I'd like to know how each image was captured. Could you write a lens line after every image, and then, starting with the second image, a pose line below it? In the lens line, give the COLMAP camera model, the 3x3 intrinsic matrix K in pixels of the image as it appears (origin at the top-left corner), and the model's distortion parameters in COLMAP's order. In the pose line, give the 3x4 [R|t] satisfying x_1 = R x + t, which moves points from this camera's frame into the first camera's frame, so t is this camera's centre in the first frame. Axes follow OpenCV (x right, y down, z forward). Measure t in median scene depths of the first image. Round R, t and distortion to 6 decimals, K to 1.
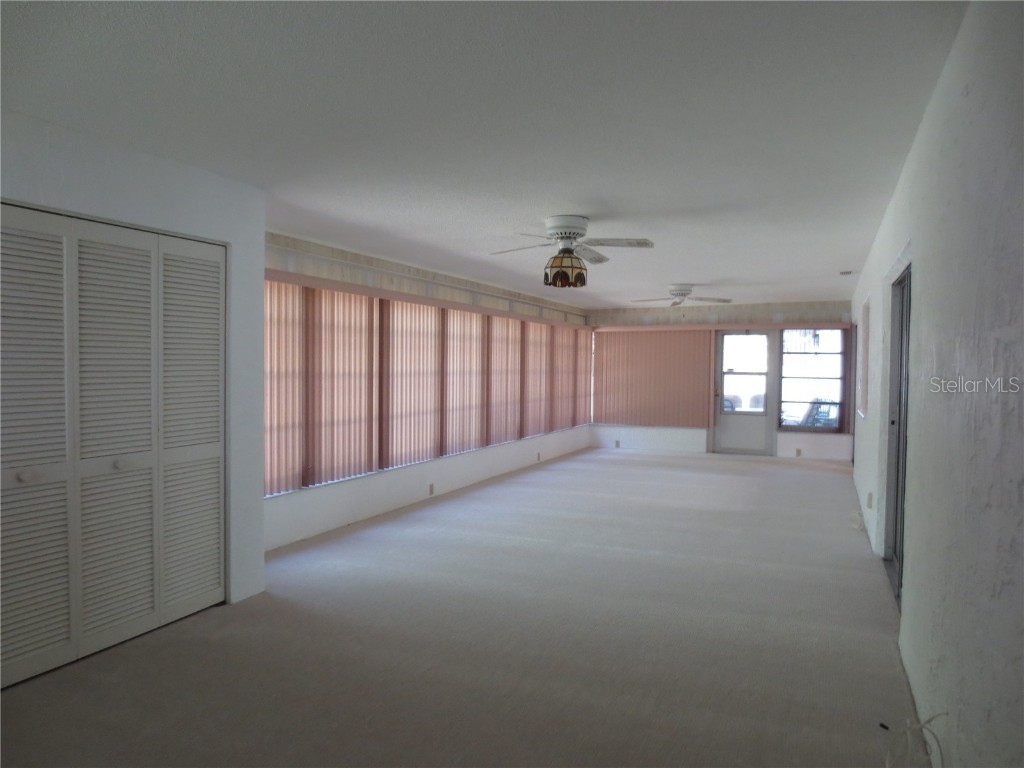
lens RADIAL K [[724.6, 0, 505.0], [0, 724.6, 387.4], [0, 0, 1]] dist [-0.030976, 0.006338]
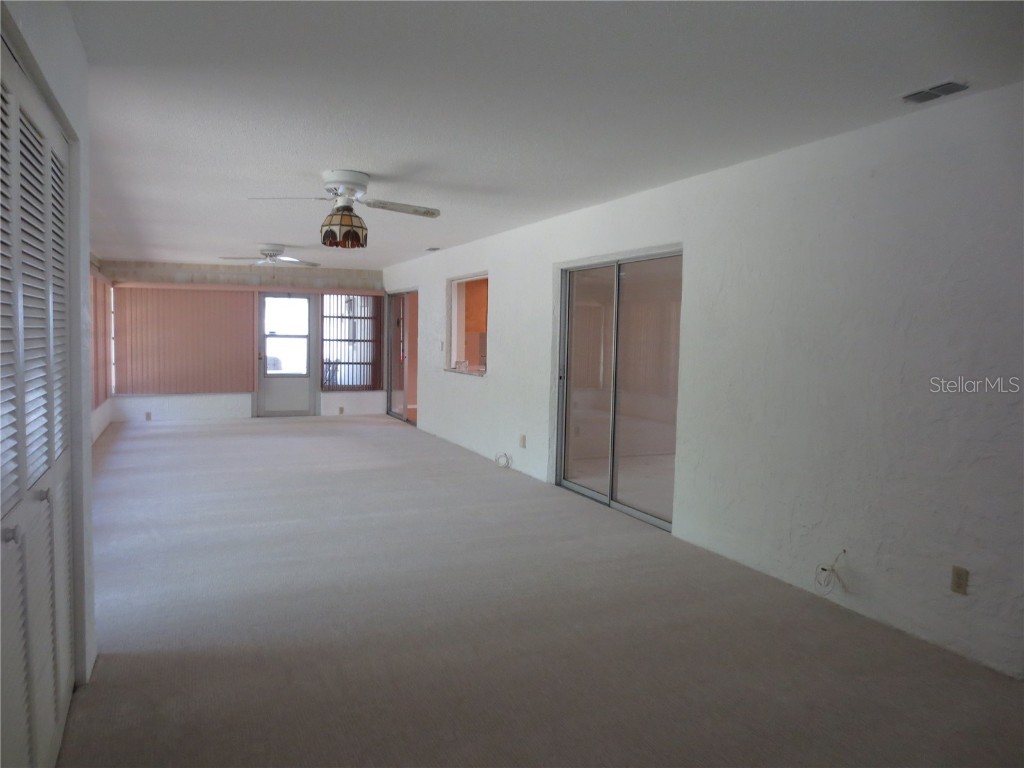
lens RADIAL K [[724.6, 0, 505.0], [0, 724.6, 387.4], [0, 0, 1]] dist [-0.030976, 0.006338]
pose [[0.670721, -0.052065, 0.739880, -0.214970], [0.010997, 0.998122, 0.060269, -0.005529], [-0.741628, -0.032287, 0.670034, 0.097199]]
